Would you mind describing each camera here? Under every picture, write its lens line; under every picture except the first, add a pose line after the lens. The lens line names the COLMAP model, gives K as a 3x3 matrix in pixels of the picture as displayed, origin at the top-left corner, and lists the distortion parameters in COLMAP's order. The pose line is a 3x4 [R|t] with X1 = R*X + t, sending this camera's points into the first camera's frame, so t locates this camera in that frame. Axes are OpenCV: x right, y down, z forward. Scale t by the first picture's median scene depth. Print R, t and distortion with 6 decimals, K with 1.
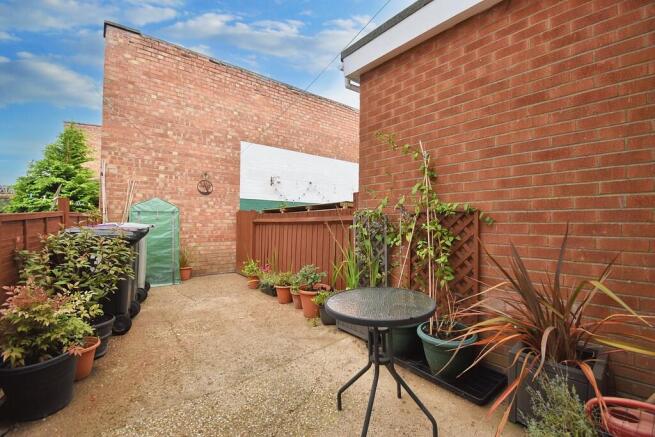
lens RADIAL K [[287.7, 0, 327.5], [0, 287.7, 218.5], [0, 0, 1]] dist [0.000275, -0.000227]
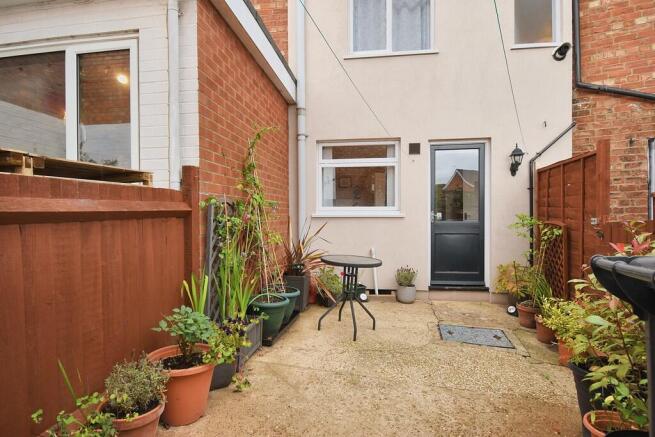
lens RADIAL K [[359.5, 0, 327.5], [0, 359.5, 218.5], [0, 0, 1]] dist [-0.000049, 0.000033]
pose [[-0.680797, -0.015660, 0.732304, -0.898017], [-0.014987, 0.999860, 0.007449, 0.017495], [-0.732318, -0.005904, -0.680937, 1.759677]]
